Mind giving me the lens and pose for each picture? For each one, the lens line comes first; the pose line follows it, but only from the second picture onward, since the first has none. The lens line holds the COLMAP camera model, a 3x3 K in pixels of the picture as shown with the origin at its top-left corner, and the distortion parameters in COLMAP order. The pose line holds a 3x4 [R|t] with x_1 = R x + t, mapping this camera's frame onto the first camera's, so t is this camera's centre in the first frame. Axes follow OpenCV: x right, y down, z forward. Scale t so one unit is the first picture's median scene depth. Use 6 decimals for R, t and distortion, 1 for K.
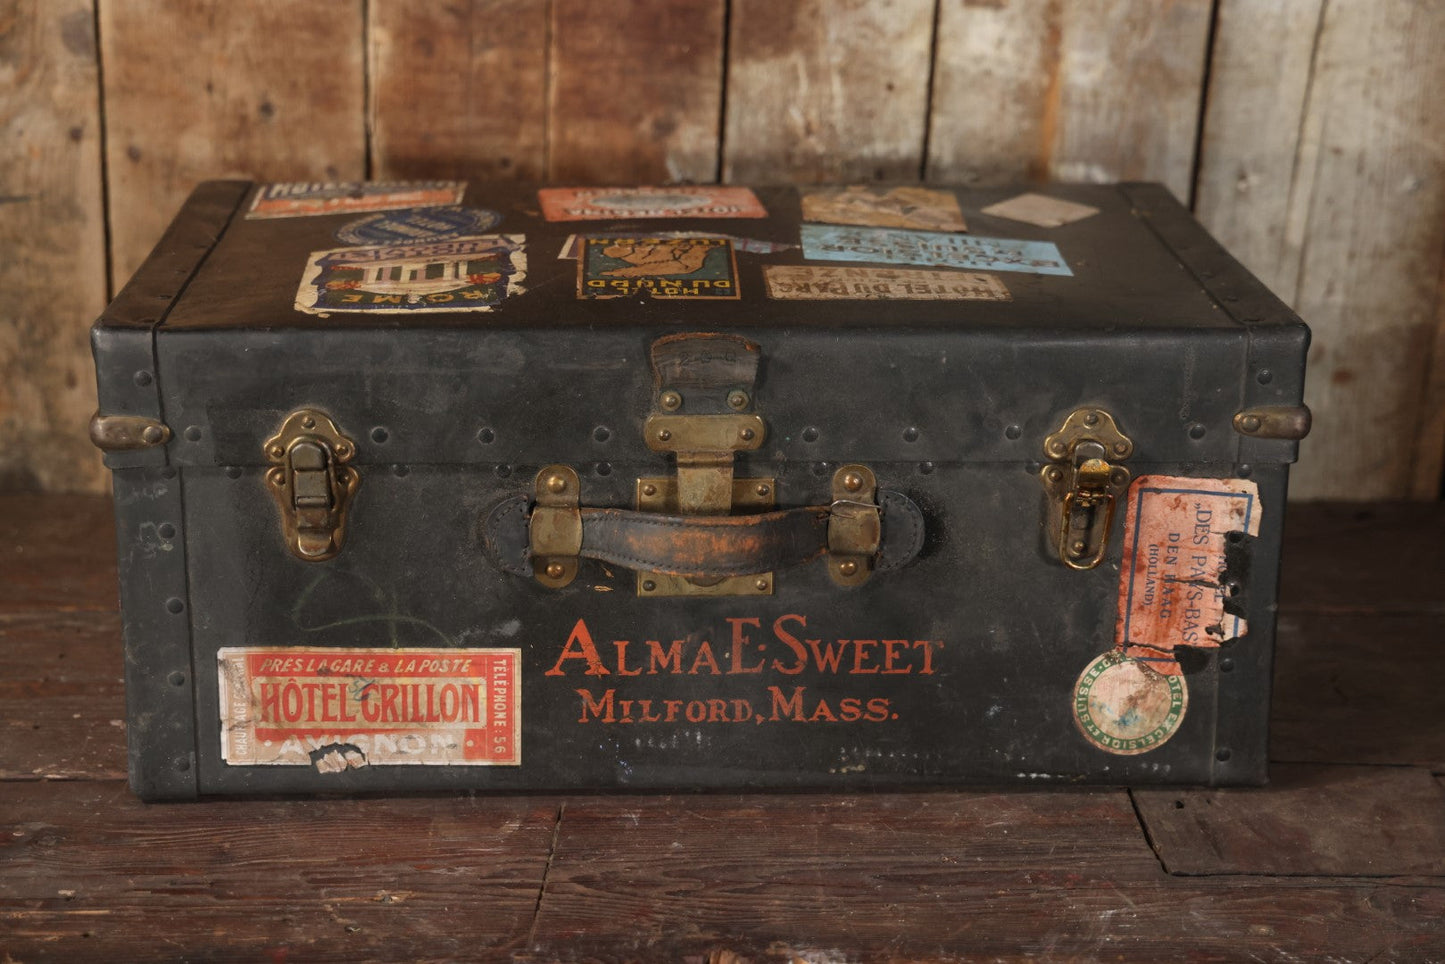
lens RADIAL K [[2782.7, 0, 727.9], [0, 2782.7, 514.6], [0, 0, 1]] dist [0.252694, -0.052427]
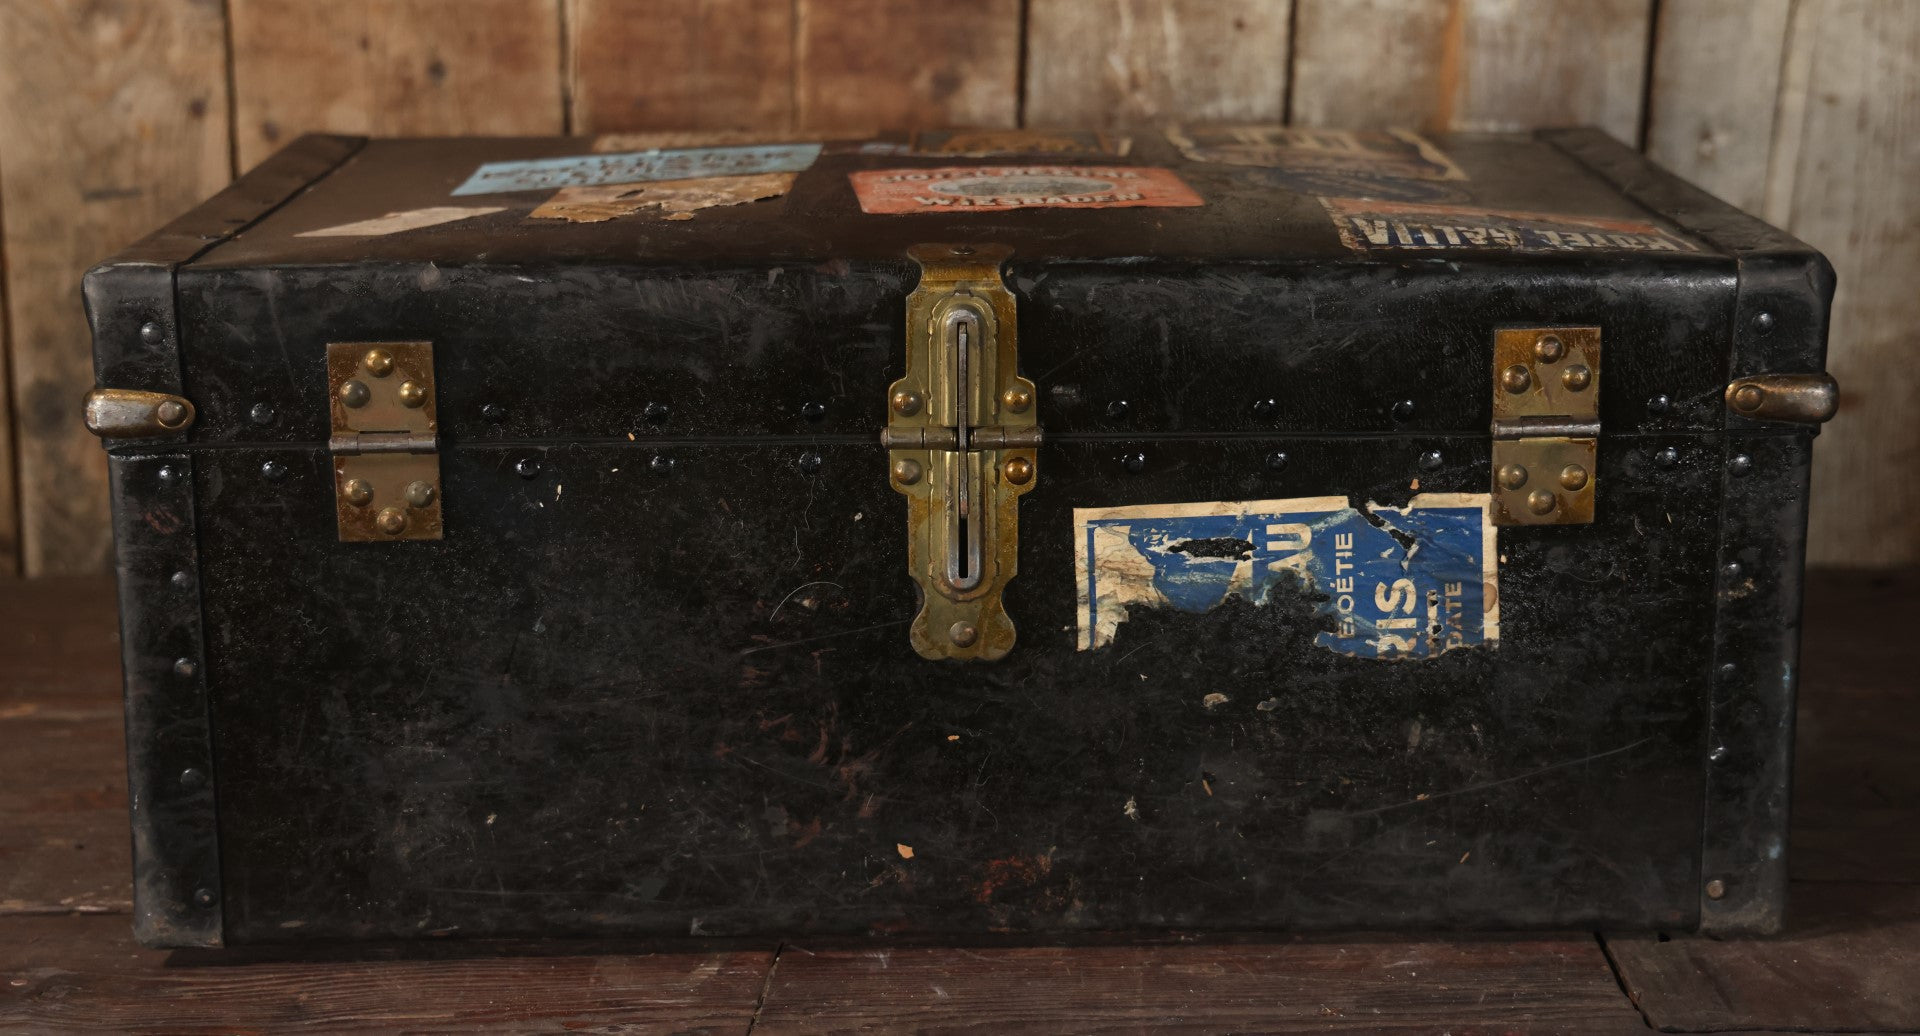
lens RADIAL K [[2929.8, 0, 960.0], [0, 2929.8, 518.0], [0, 0, 1]] dist [0.132738, 0.005567]
pose [[0.998695, -0.013799, -0.049167, 0.024118], [0.009925, 0.996890, -0.078182, 0.056426], [0.050092, 0.077592, 0.995726, 0.255222]]
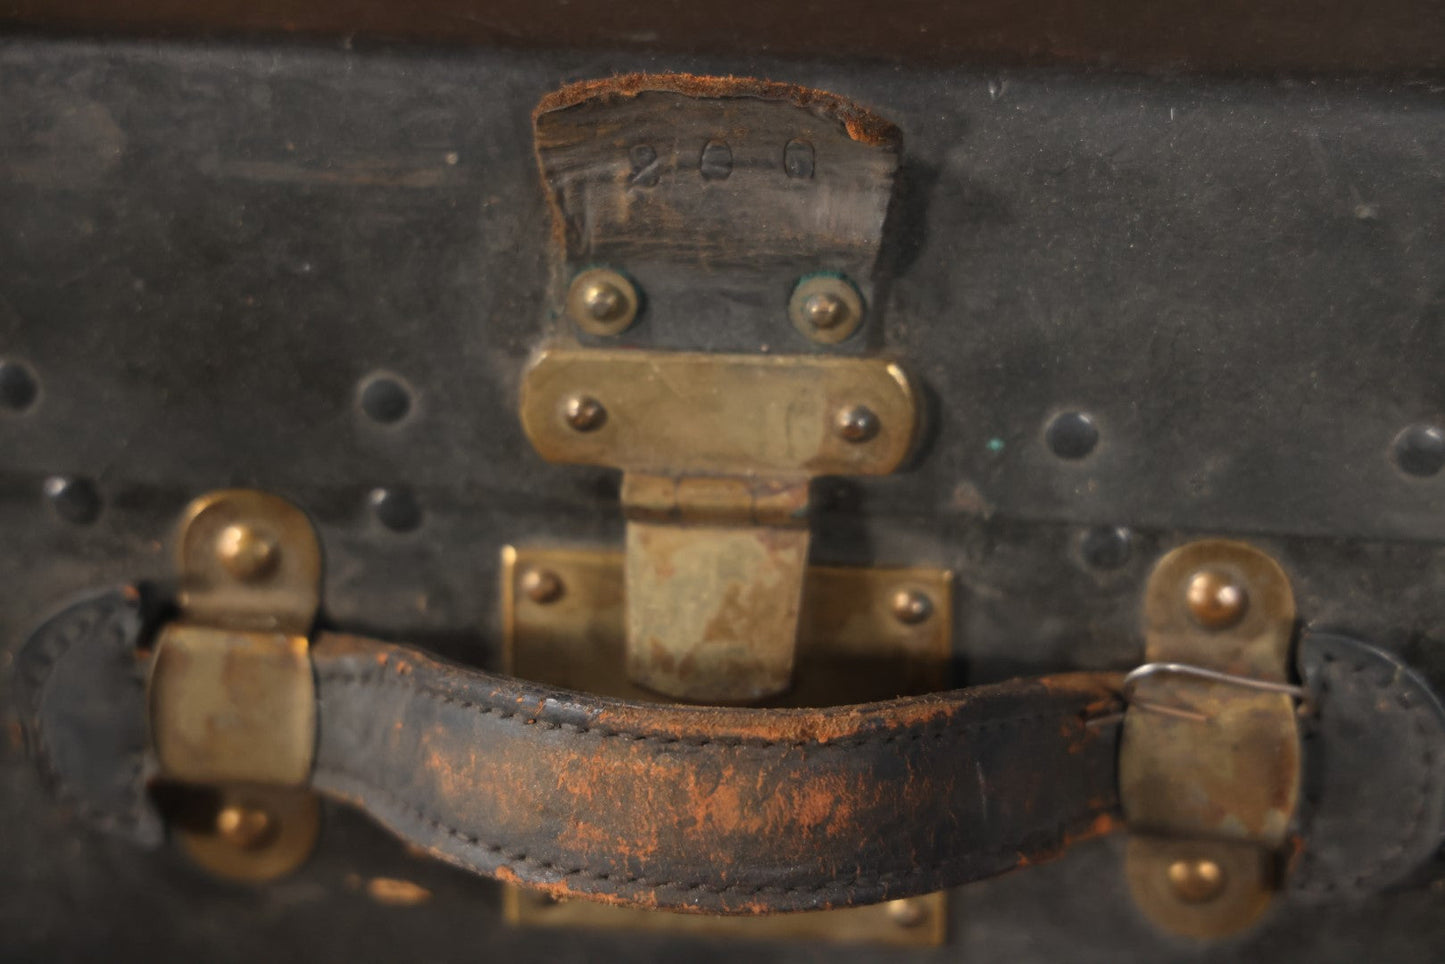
lens RADIAL K [[4257.5, 0, 722.5], [0, 4257.5, 482.0], [0, 0, 1]] dist [0.627439, 0.319254]
pose [[0.986610, 0.051950, -0.154601, 0.061956], [-0.049793, 0.998601, 0.017794, -0.029095], [0.155309, -0.009858, 0.987817, 0.526751]]
